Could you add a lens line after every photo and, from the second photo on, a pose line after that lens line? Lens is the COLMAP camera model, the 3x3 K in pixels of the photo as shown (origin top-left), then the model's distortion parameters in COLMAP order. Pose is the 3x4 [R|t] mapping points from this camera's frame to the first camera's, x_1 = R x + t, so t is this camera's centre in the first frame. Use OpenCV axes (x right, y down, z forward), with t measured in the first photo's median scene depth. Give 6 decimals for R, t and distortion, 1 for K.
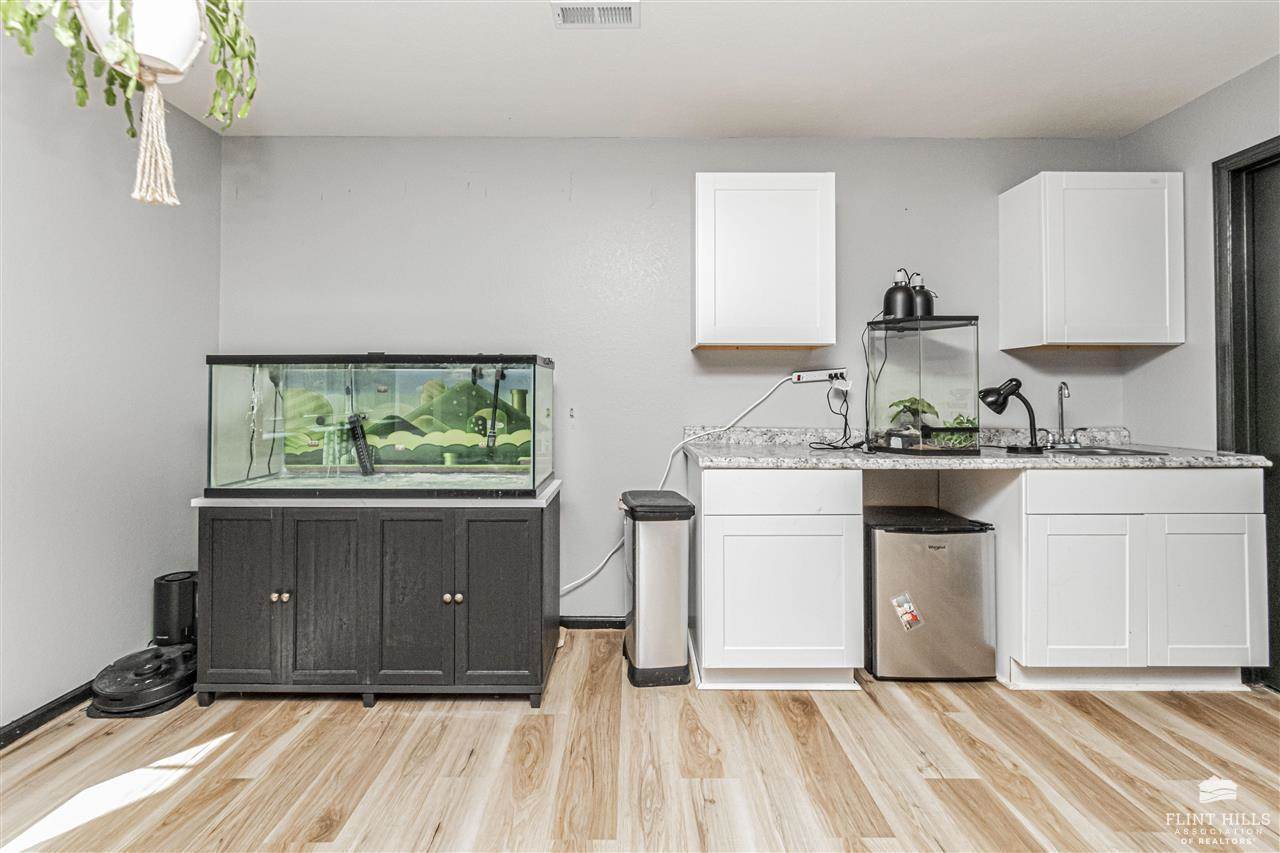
lens RADIAL K [[573.2, 0, 629.5], [0, 573.2, 382.4], [0, 0, 1]] dist [0.008122, 0.000468]
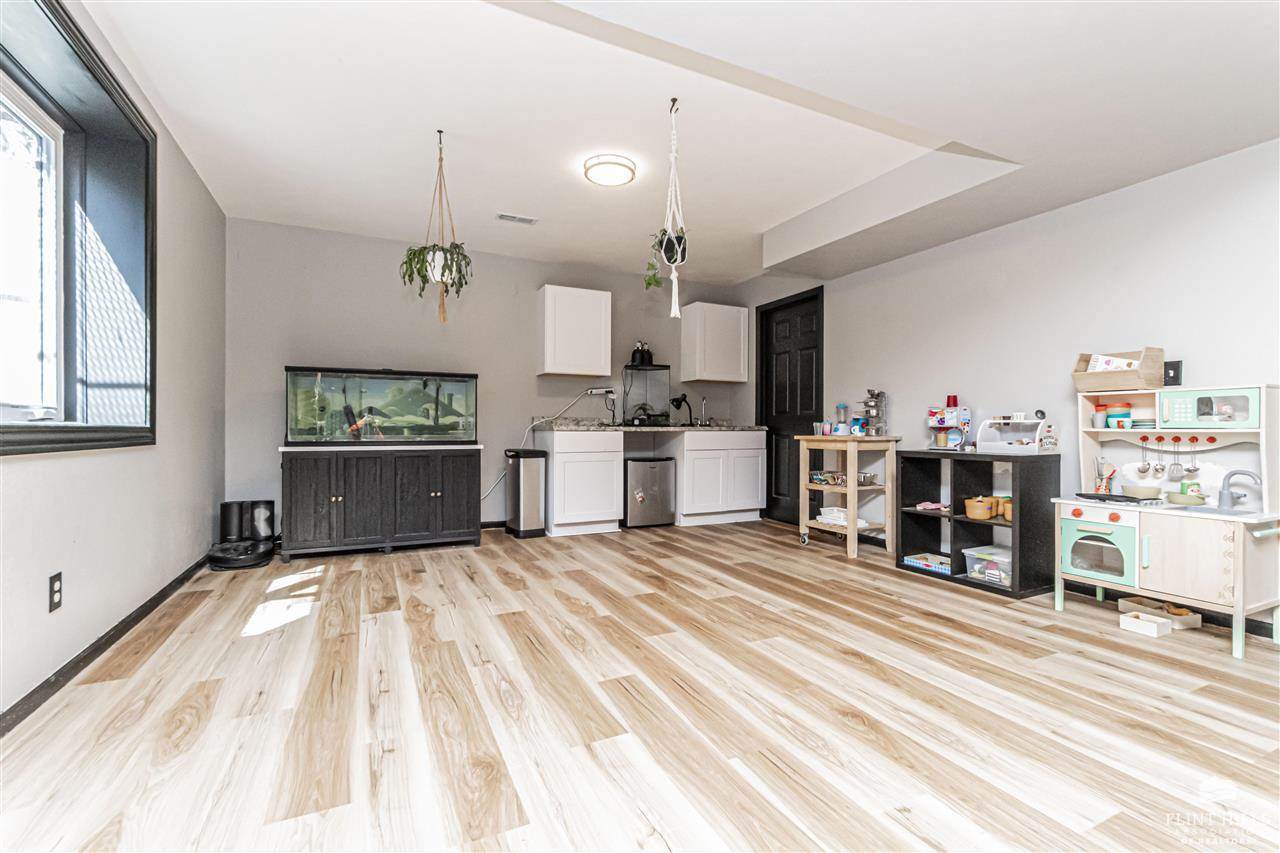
lens RADIAL K [[573.2, 0, 639.5], [0, 573.2, 427.2], [0, 0, 1]] dist [0.008122, 0.000468]
pose [[0.898125, 0.000959, 0.439739, -0.474420], [-0.009912, 0.999788, 0.018063, 0.085516], [-0.439628, -0.020582, 0.897944, -0.942497]]
